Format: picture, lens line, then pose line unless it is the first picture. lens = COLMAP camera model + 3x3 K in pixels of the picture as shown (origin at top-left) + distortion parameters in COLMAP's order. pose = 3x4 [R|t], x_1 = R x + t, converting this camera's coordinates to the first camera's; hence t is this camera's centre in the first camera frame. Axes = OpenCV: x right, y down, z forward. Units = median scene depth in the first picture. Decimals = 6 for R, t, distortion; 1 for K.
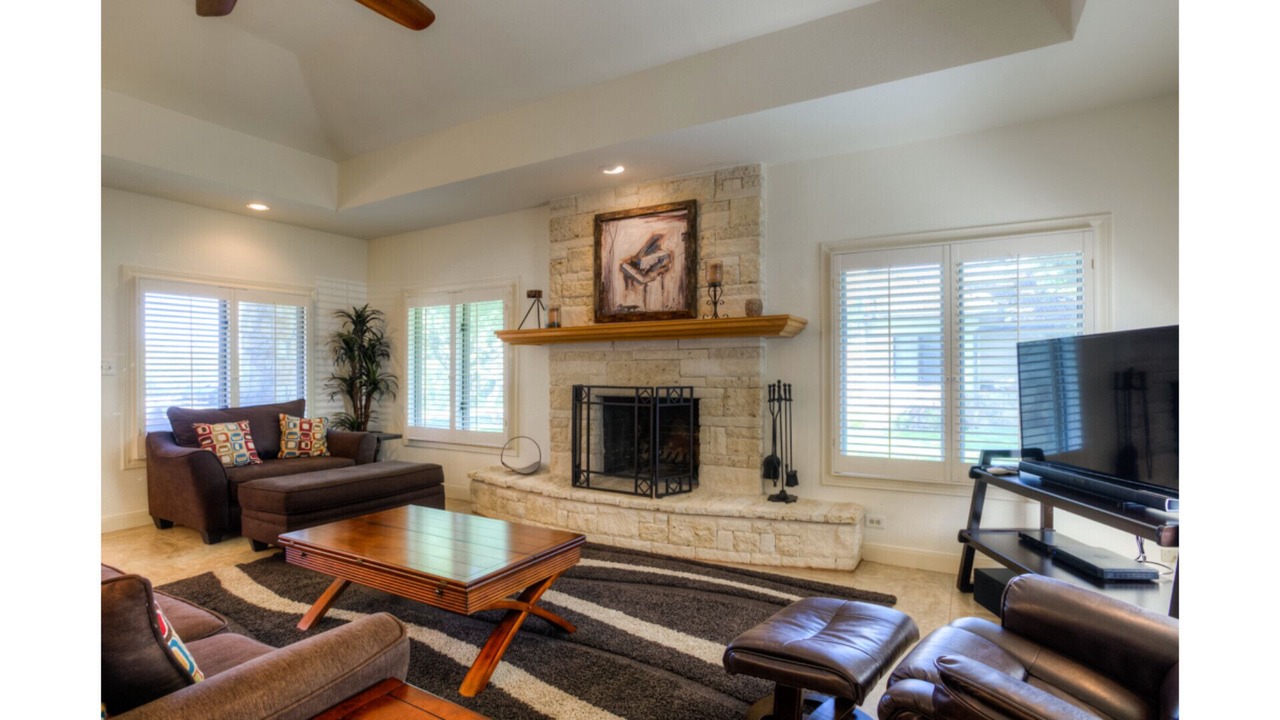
lens RADIAL K [[624.6, 0, 631.9], [0, 624.6, 372.1], [0, 0, 1]] dist [-0.002244, 0.000020]
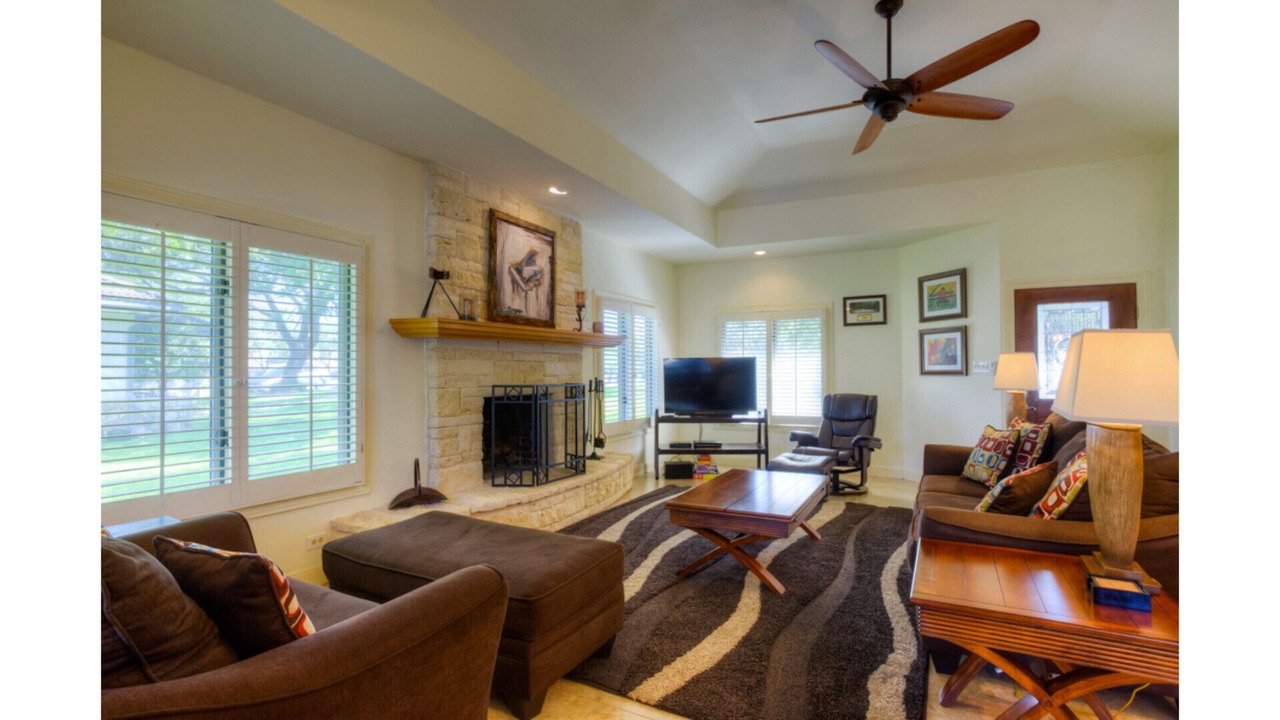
lens RADIAL K [[624.6, 0, 637.5], [0, 624.6, 360.1], [0, 0, 1]] dist [-0.002244, 0.000020]
pose [[-0.090480, 0.016470, 0.995762, -1.061431], [-0.007905, 0.999820, -0.017255, -0.004088], [-0.995867, -0.009432, -0.090334, 0.887081]]
